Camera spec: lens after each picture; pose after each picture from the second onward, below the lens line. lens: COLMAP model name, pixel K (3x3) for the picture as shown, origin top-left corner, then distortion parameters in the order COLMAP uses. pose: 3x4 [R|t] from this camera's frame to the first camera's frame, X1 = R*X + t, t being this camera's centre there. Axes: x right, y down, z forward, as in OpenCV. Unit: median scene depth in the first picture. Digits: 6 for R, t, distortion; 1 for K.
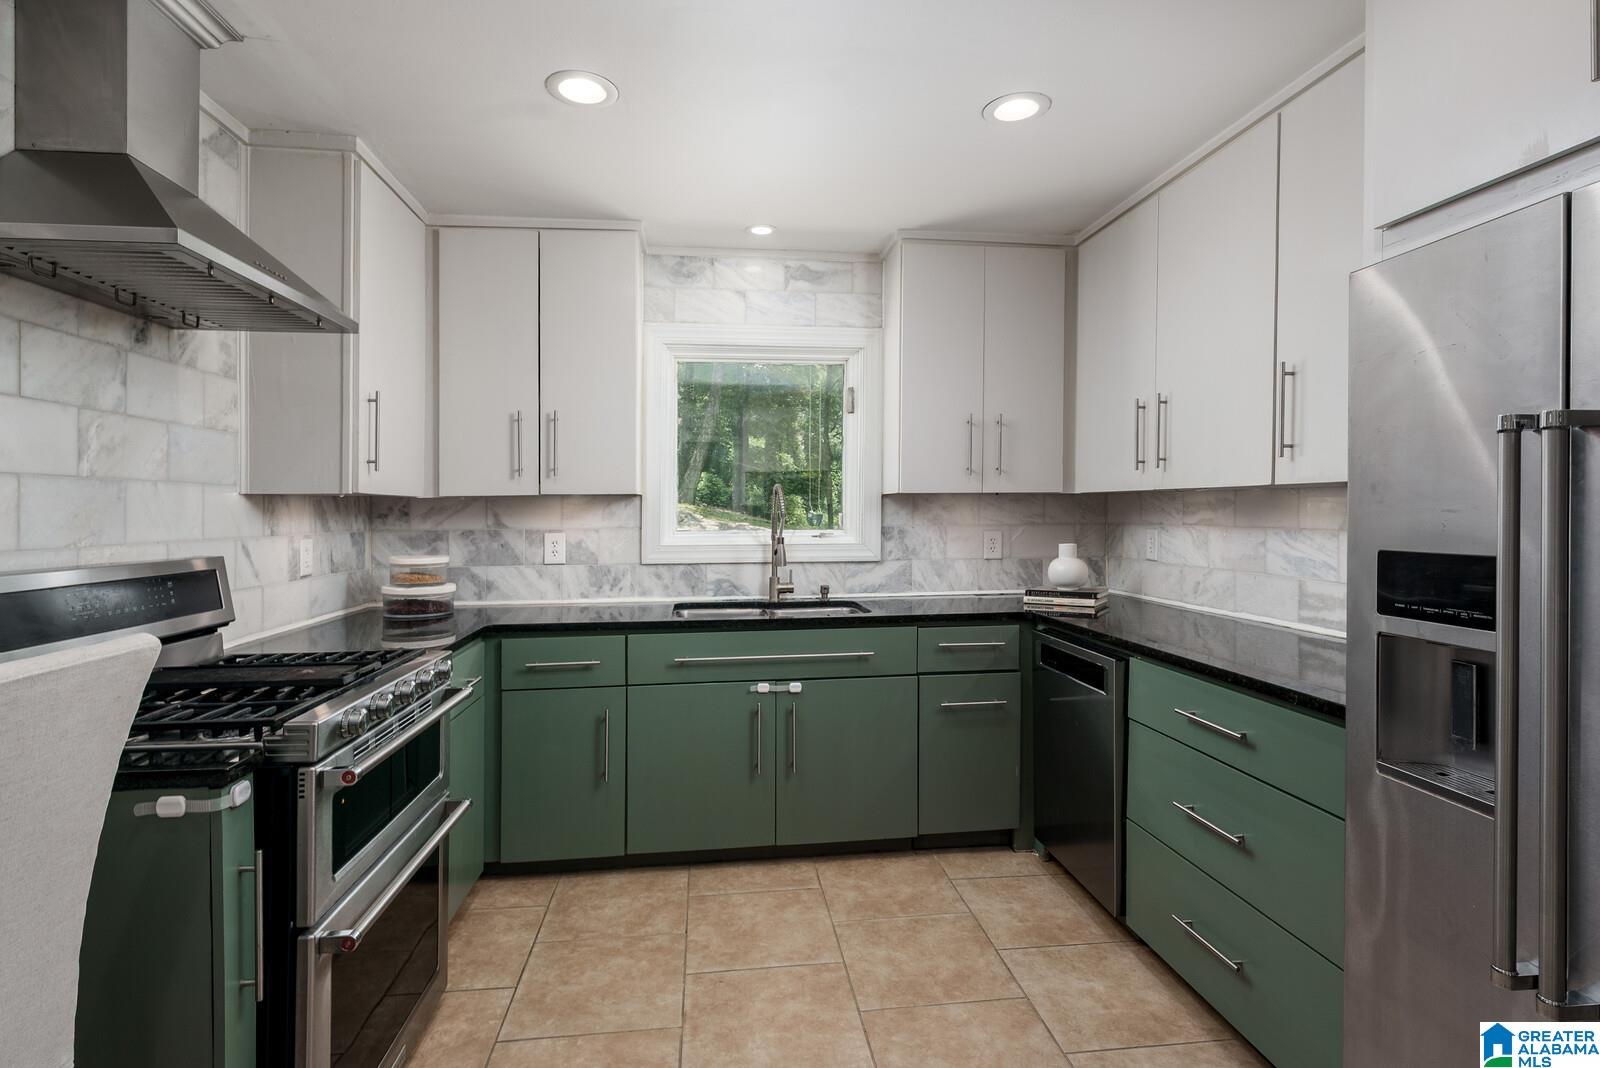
lens RADIAL K [[812.5, 0, 803.6], [0, 812.5, 511.0], [0, 0, 1]] dist [0.001370, -0.000565]
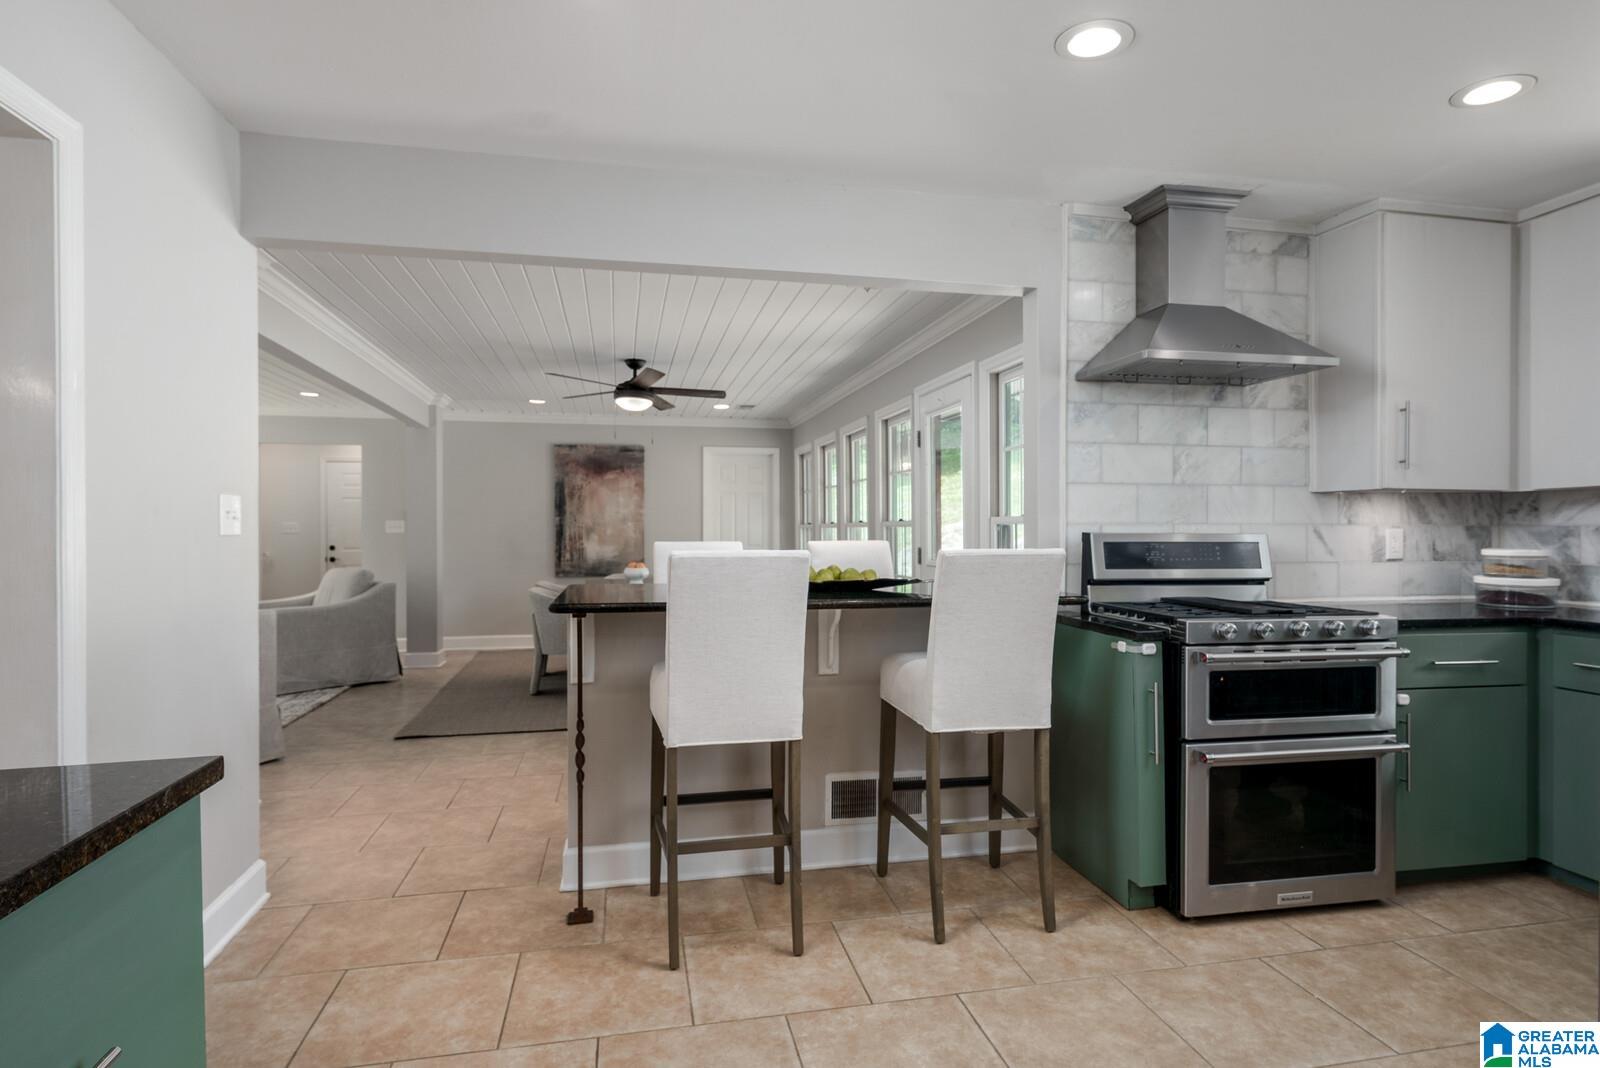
lens RADIAL K [[862.7, 0, 800.7], [0, 862.7, 563.4], [0, 0, 1]] dist [0.000903, -0.000154]
pose [[0.076396, 0.047205, -0.995960, 0.790263], [-0.004449, 0.998885, 0.047002, 0.038759], [0.997068, 0.000840, 0.076521, 0.029654]]
